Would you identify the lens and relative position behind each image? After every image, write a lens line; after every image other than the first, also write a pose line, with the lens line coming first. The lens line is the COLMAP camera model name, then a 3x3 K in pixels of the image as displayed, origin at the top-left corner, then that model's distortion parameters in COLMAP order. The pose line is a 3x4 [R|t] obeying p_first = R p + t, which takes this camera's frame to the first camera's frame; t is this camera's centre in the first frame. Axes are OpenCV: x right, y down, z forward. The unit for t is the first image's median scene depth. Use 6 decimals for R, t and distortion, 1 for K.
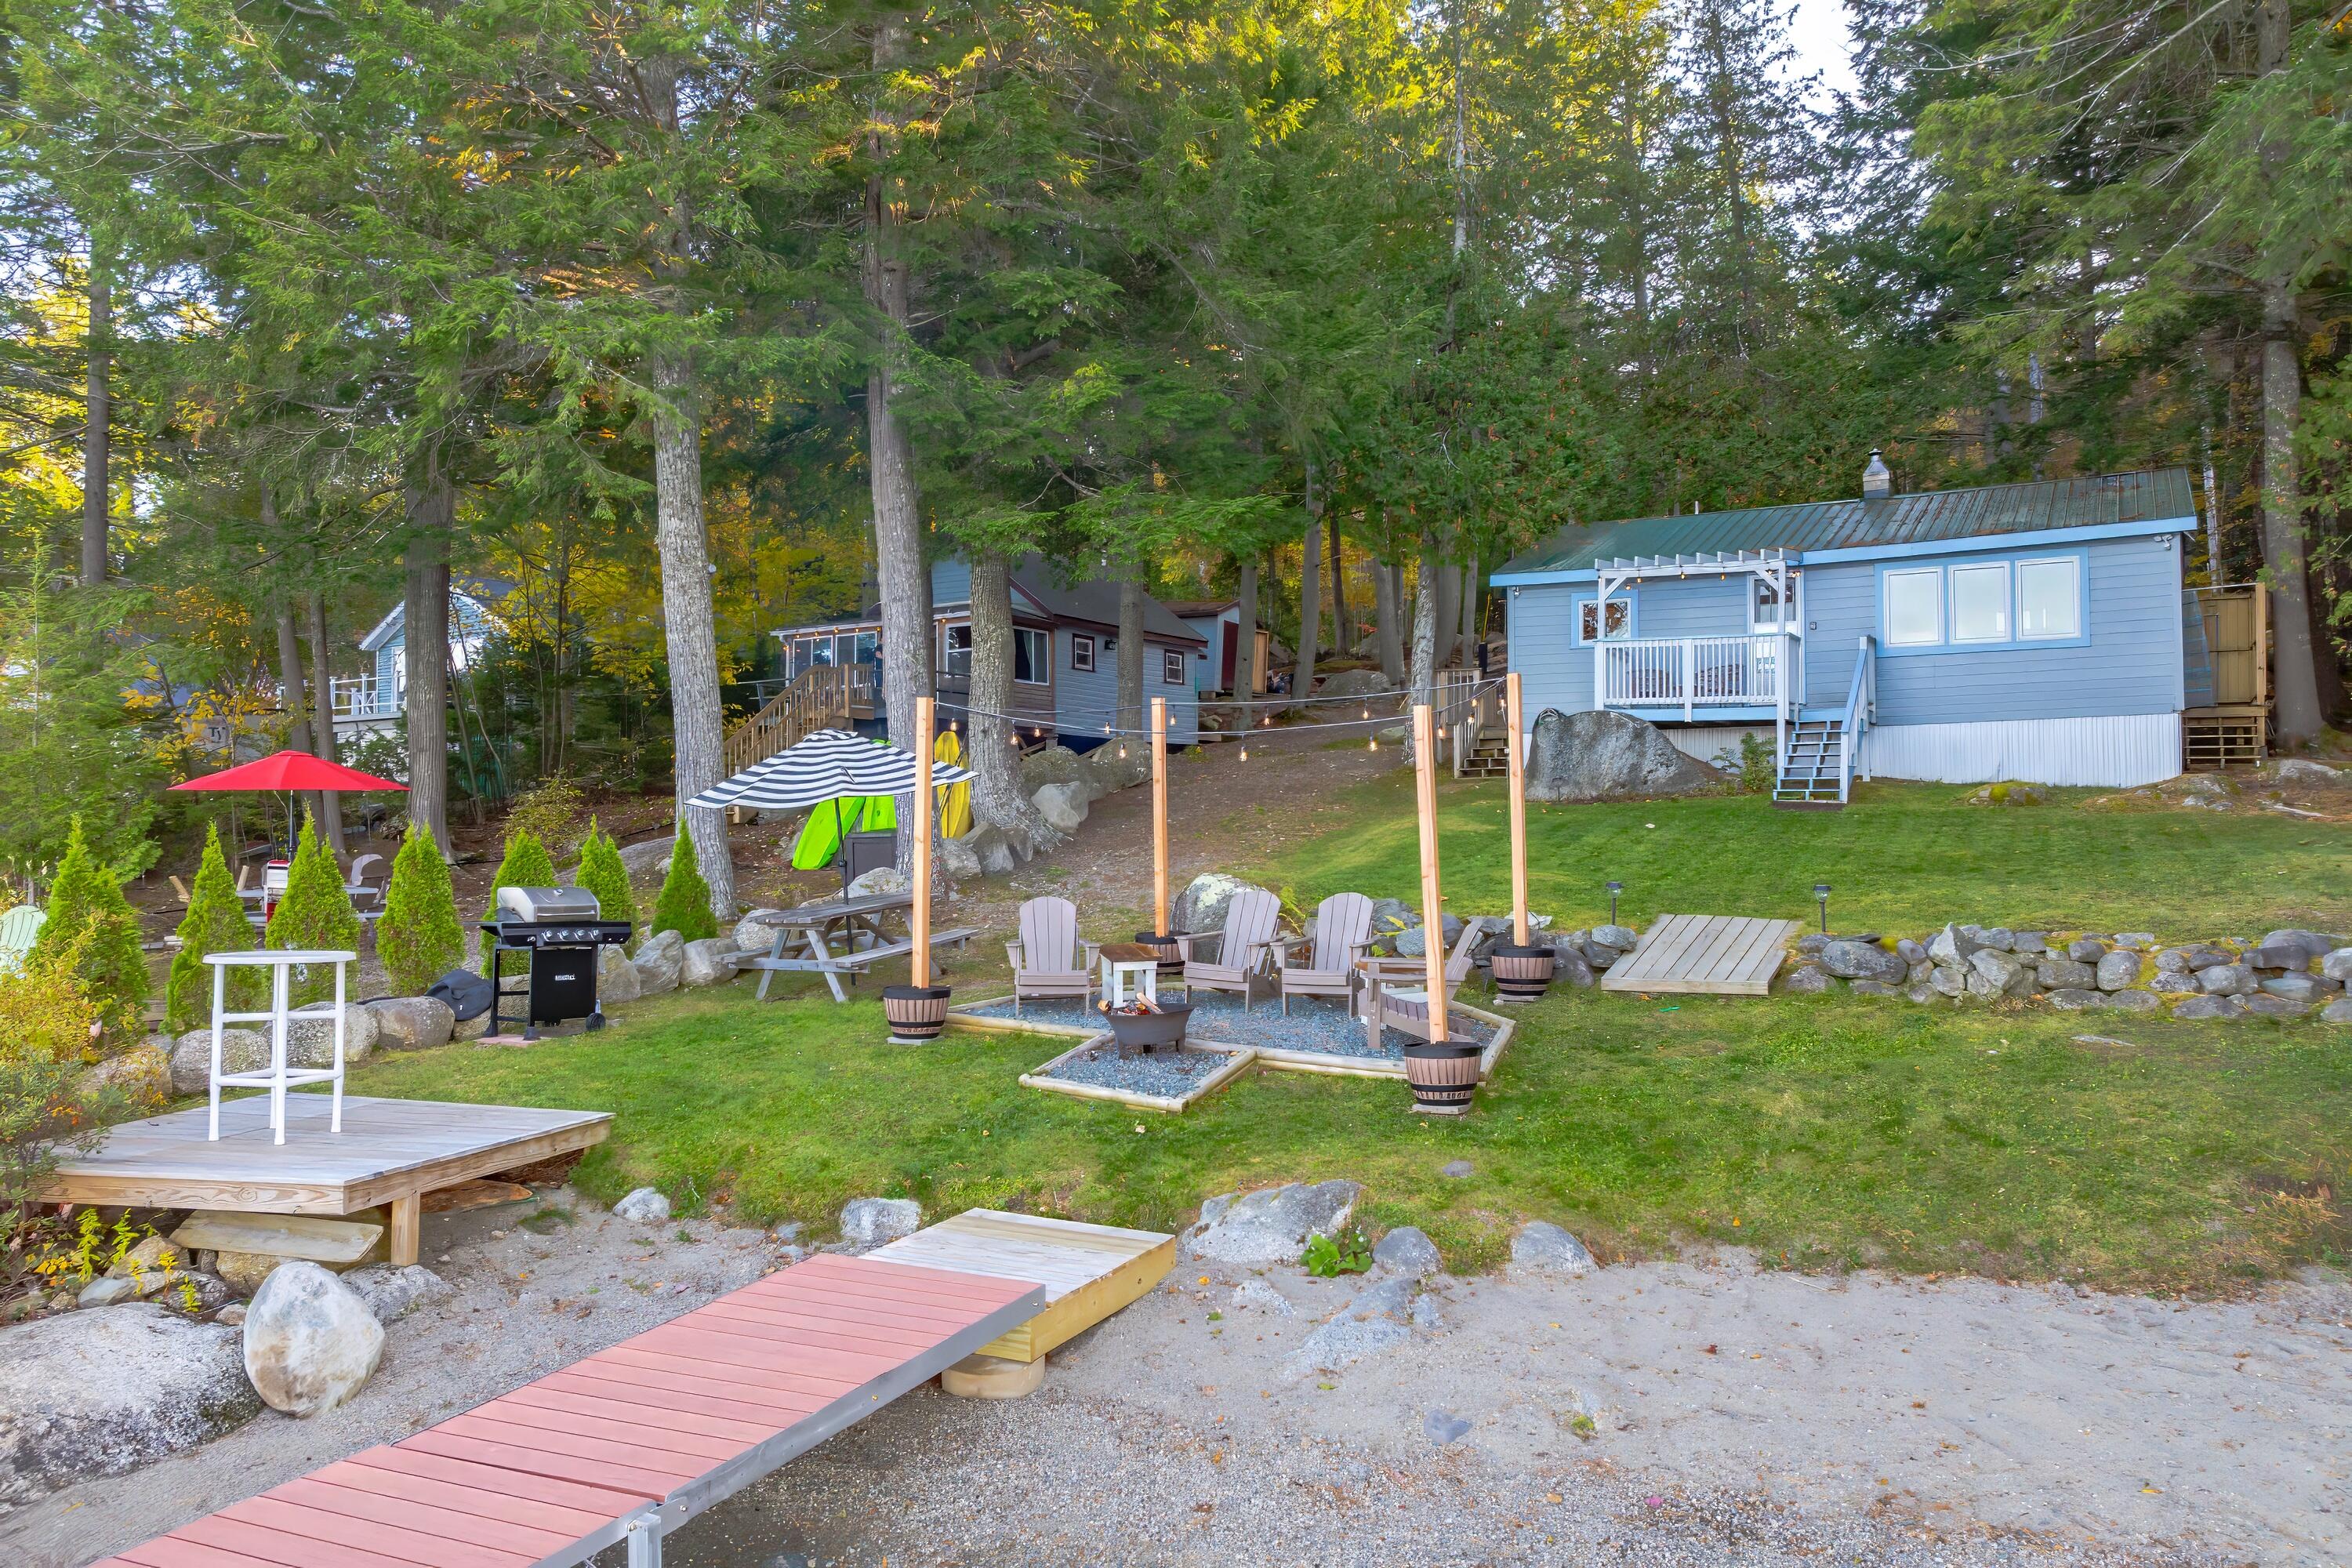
lens RADIAL K [[1665.2, 0, 1180.2], [0, 1665.2, 781.5], [0, 0, 1]] dist [-0.009412, -0.003640]
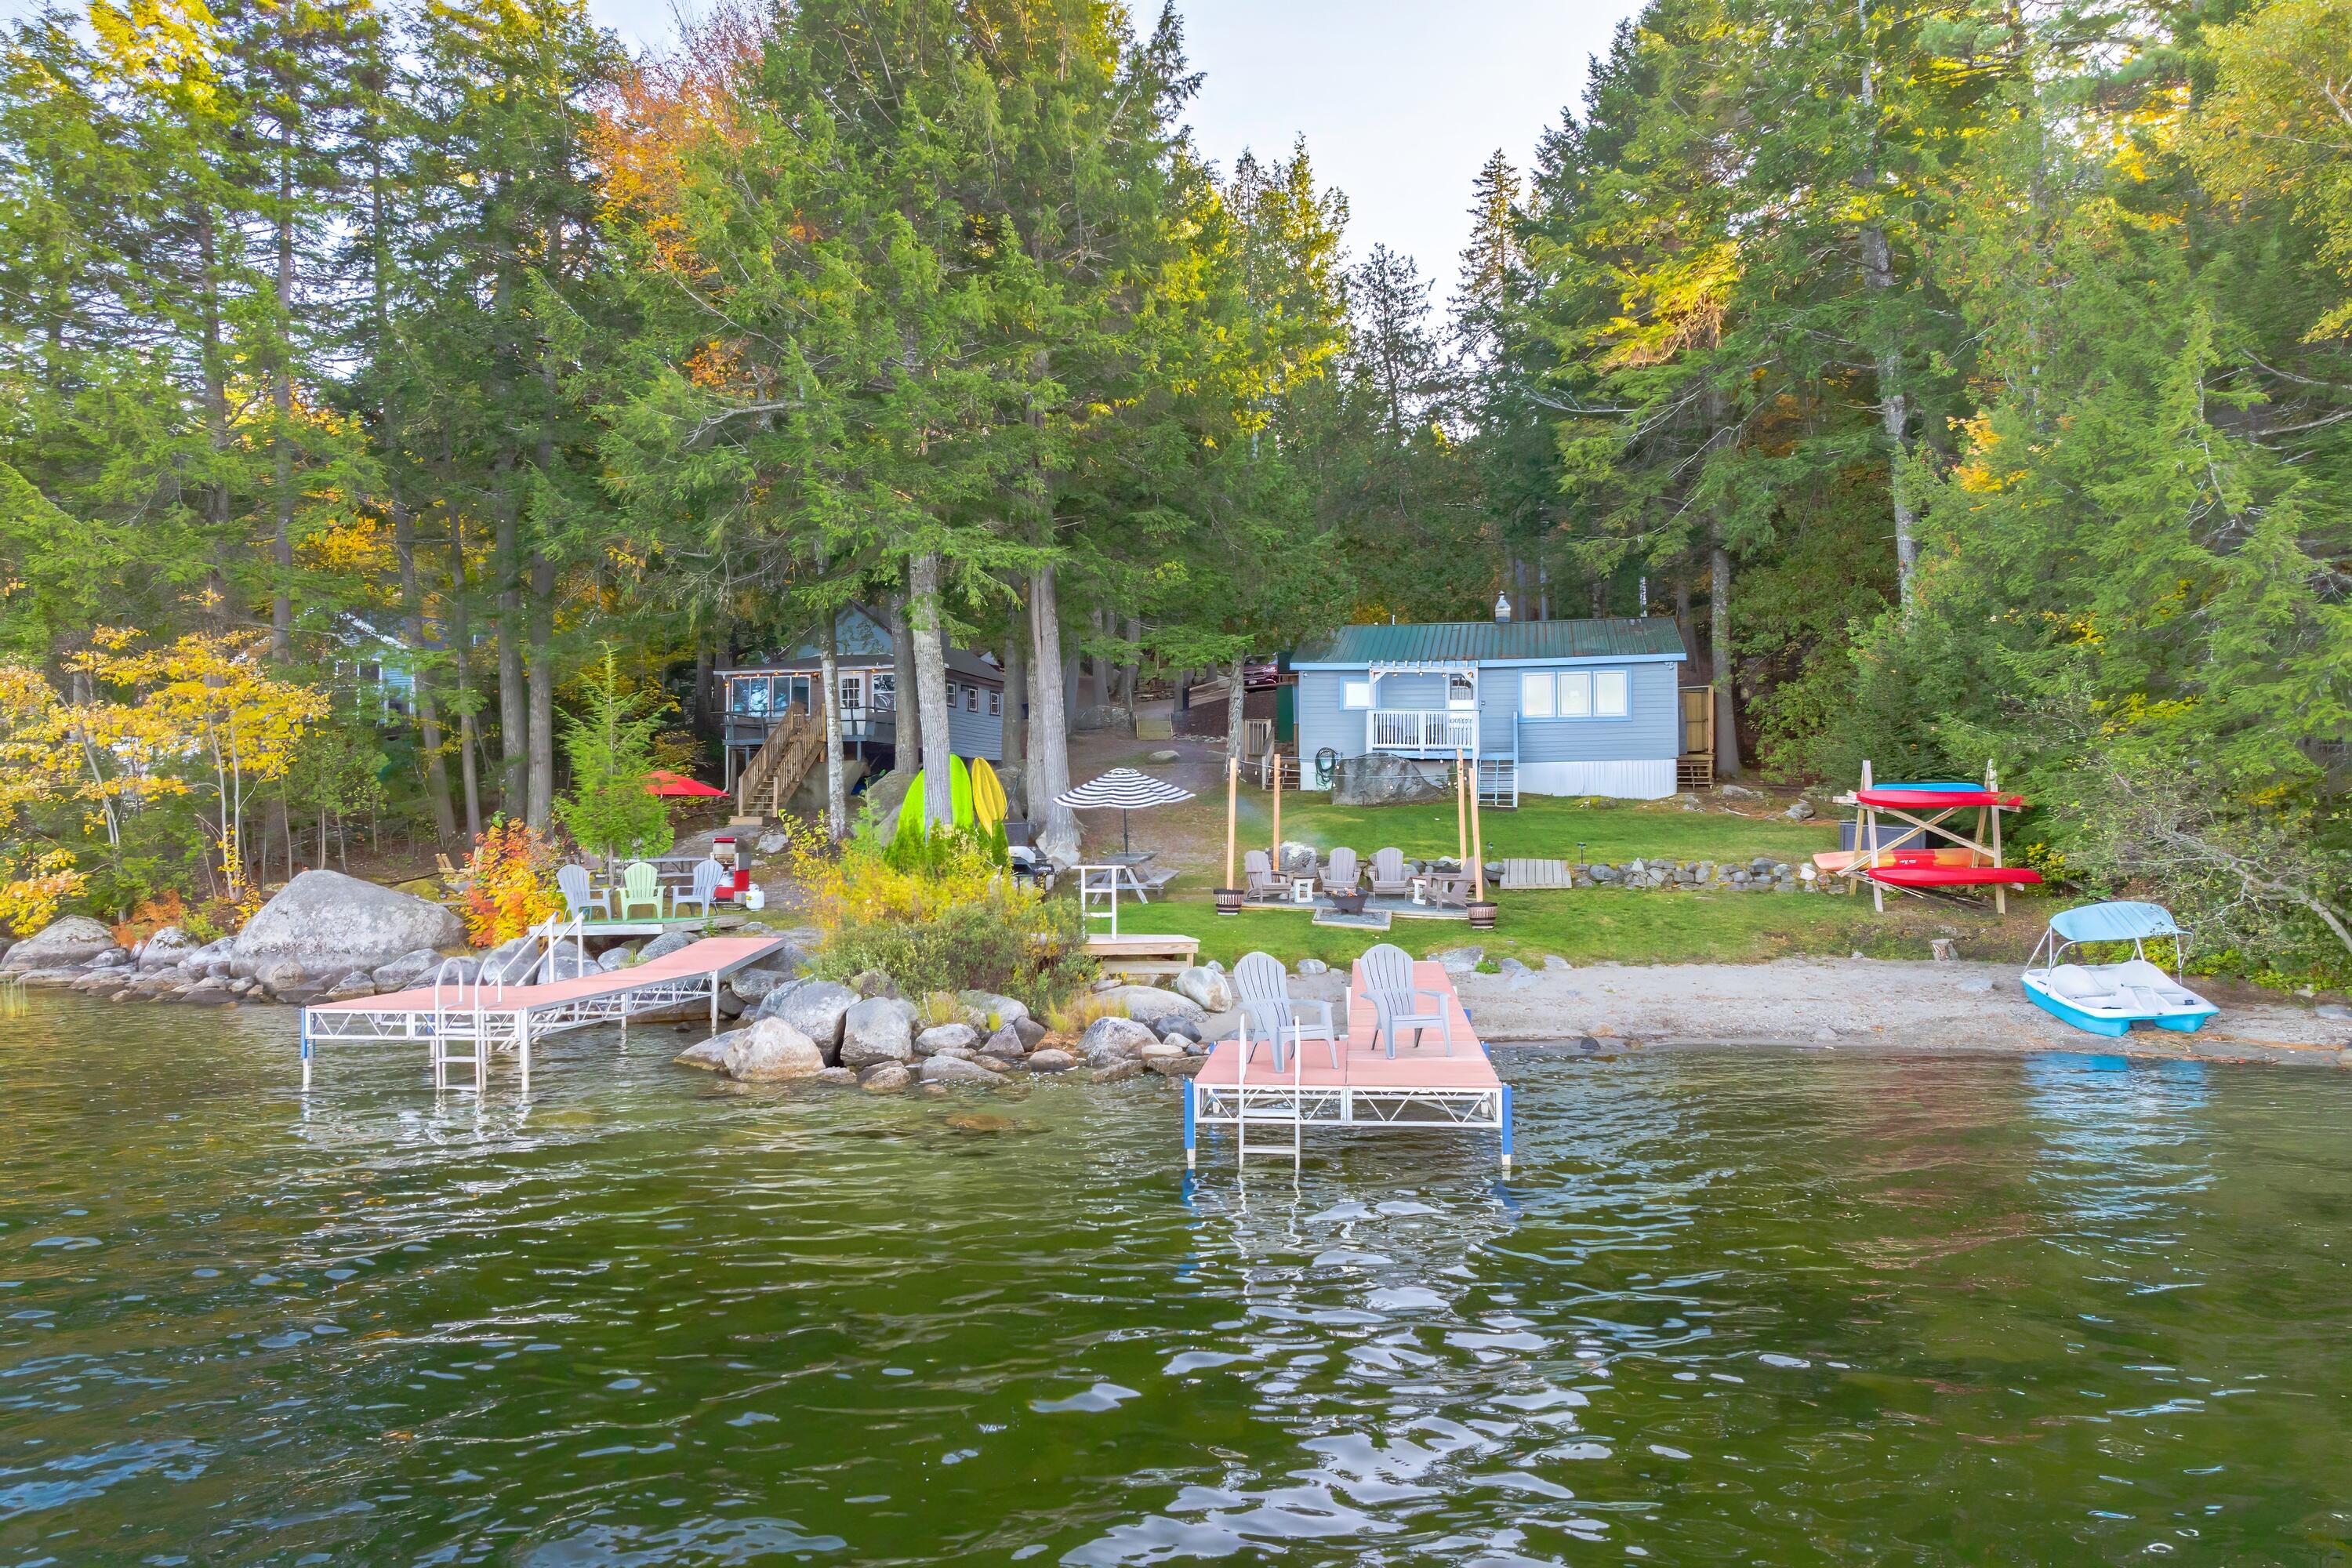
lens RADIAL K [[1665.2, 0, 1173.7], [0, 1665.2, 789.5], [0, 0, 1]] dist [-0.009412, -0.003640]
pose [[0.951492, 0.007338, 0.307587, -0.478653], [-0.008877, 0.999954, 0.003604, -0.008538], [-0.307547, -0.006160, 0.951513, -0.566315]]
